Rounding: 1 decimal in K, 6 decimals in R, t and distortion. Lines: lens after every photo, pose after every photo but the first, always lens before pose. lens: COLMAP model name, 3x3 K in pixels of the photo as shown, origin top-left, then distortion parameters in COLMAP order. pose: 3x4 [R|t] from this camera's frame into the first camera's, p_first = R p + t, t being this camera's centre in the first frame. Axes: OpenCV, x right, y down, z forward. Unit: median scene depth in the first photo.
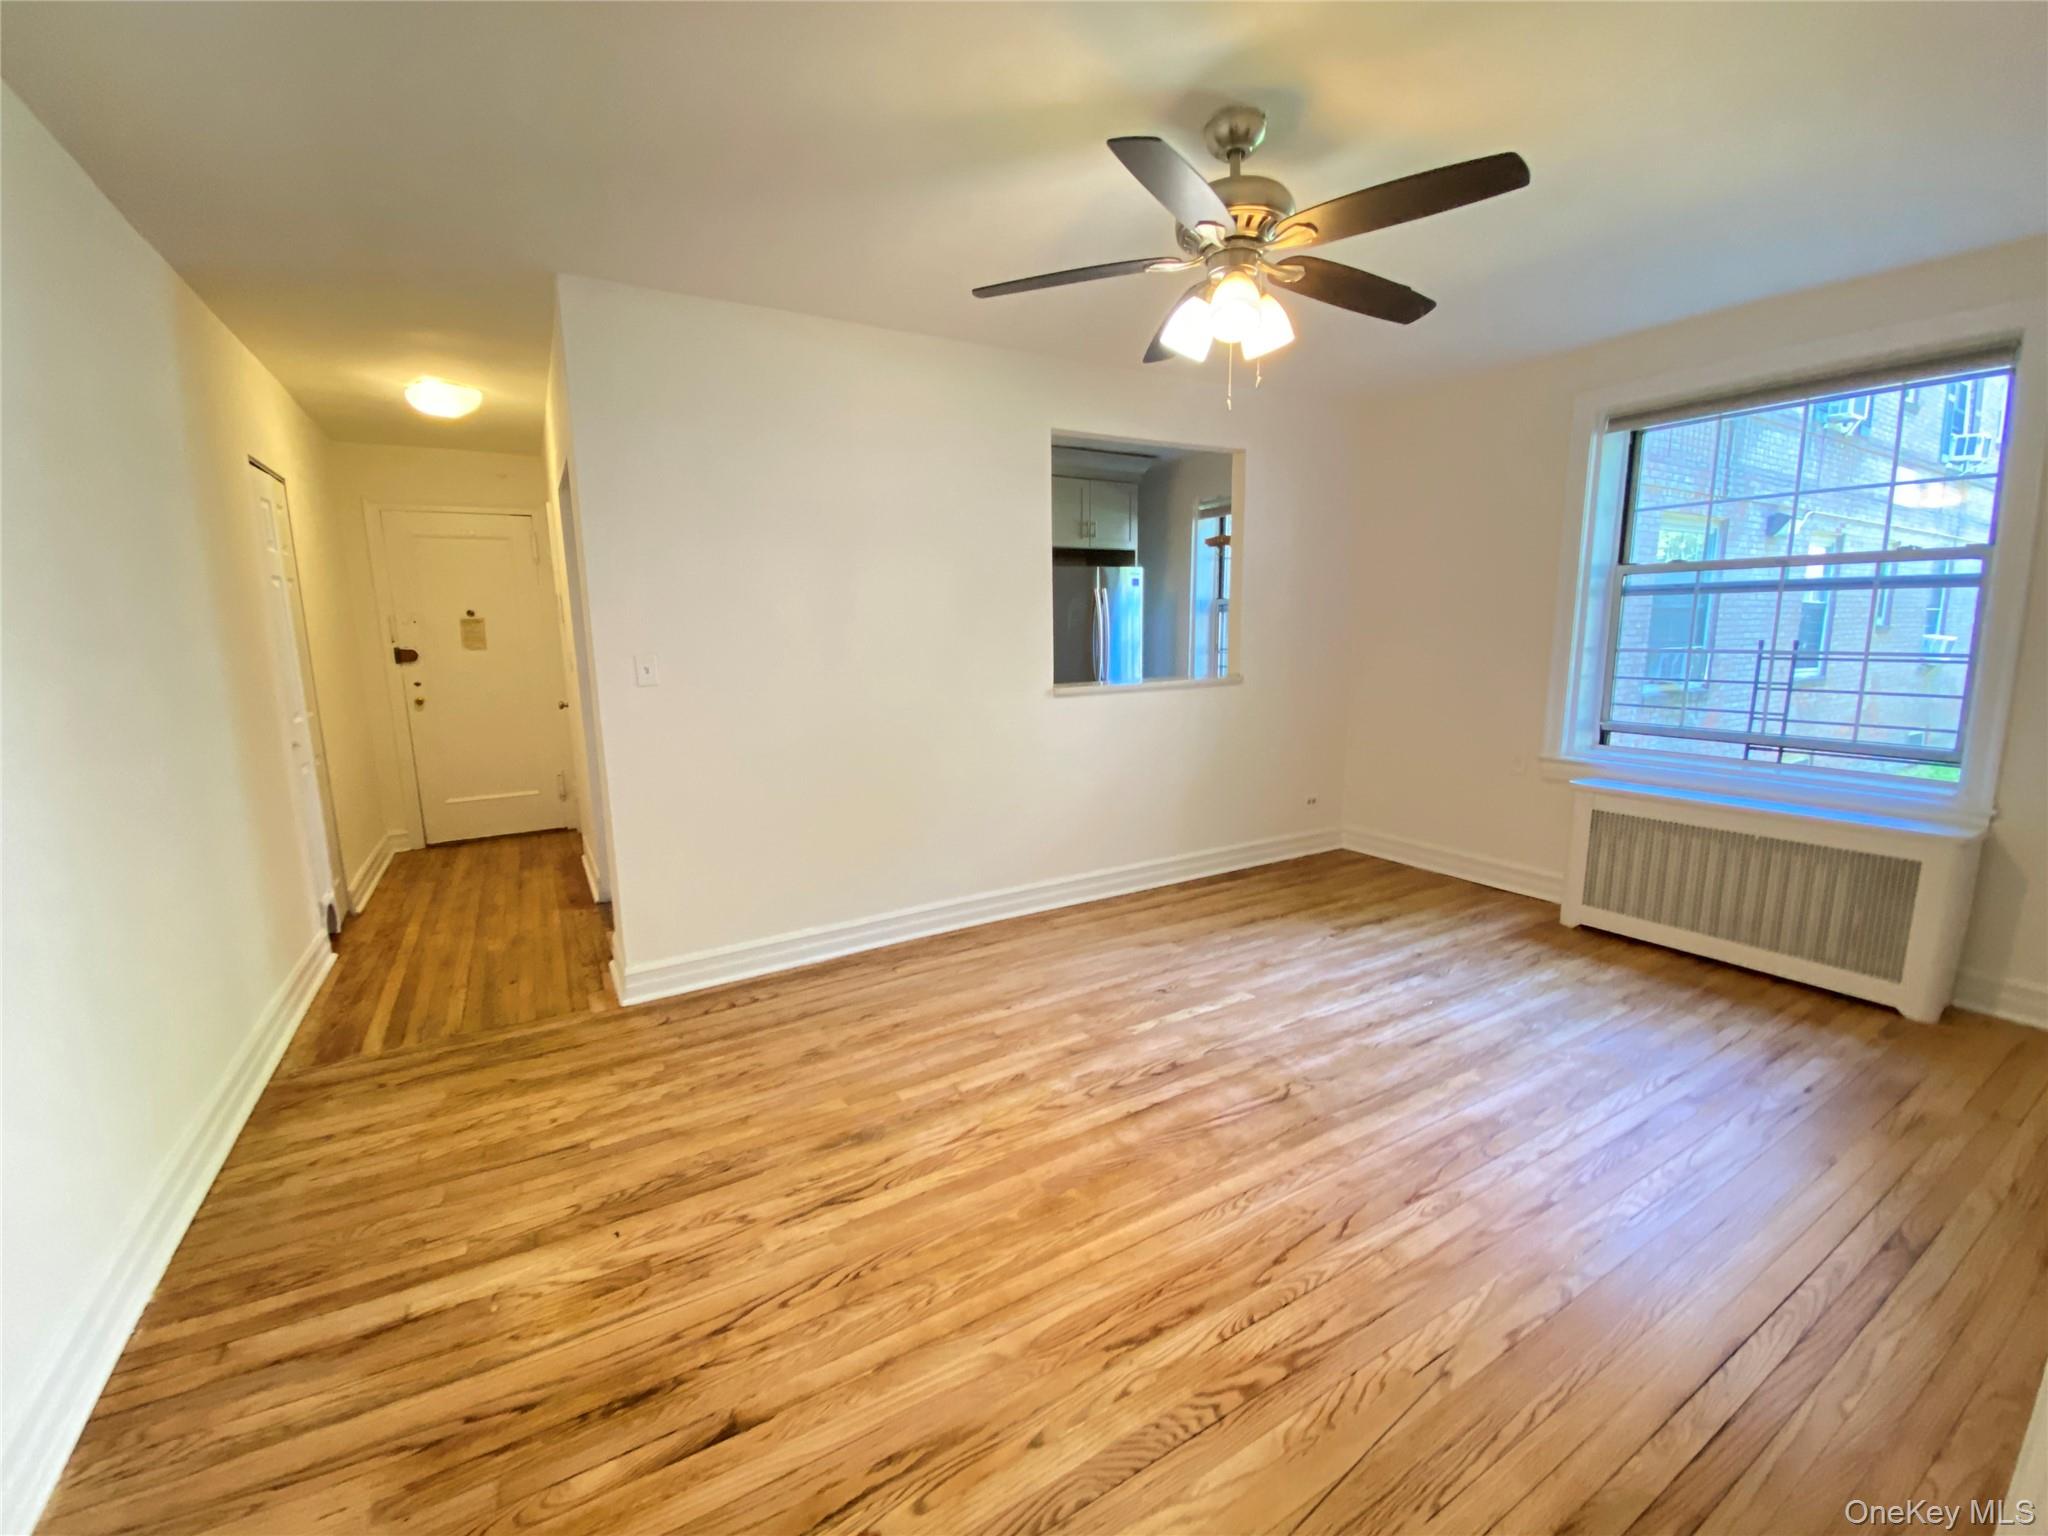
lens RADIAL K [[837.1, 0, 1020.3], [0, 837.1, 769.1], [0, 0, 1]] dist [0.034591, -0.029306]
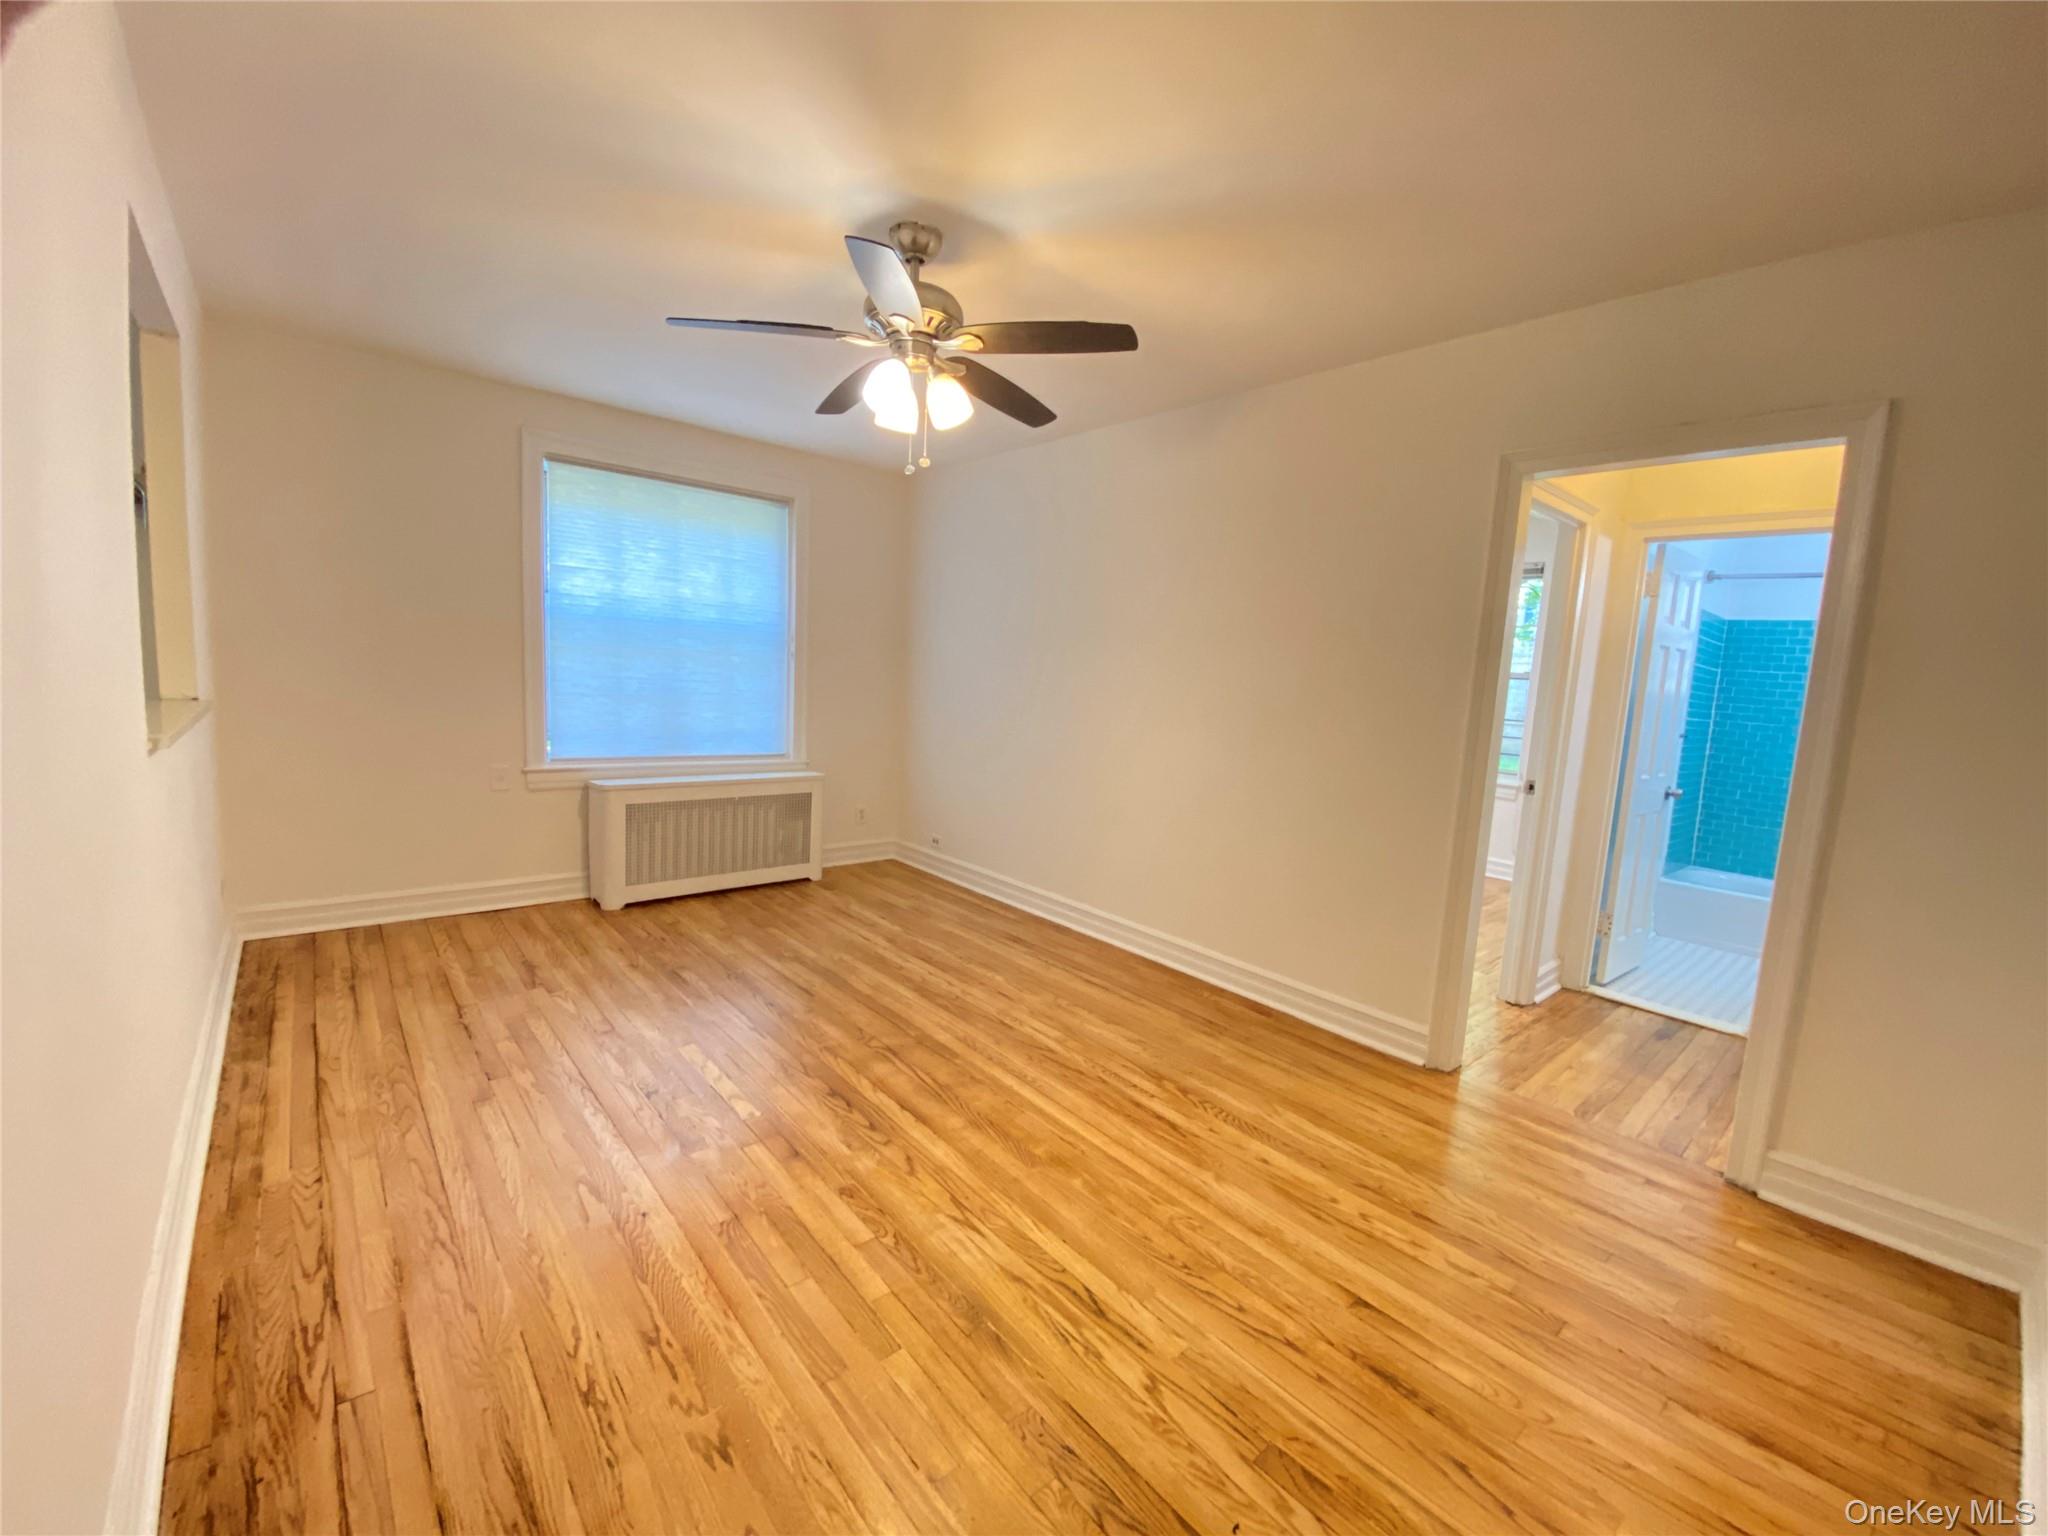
lens RADIAL K [[837.1, 0, 1020.3], [0, 837.1, 769.1], [0, 0, 1]] dist [0.034591, -0.029306]
pose [[-0.182756, -0.111205, 0.976849, -0.929632], [0.111346, 0.984849, 0.132947, -0.157404], [-0.976833, 0.133065, -0.167605, 1.064530]]
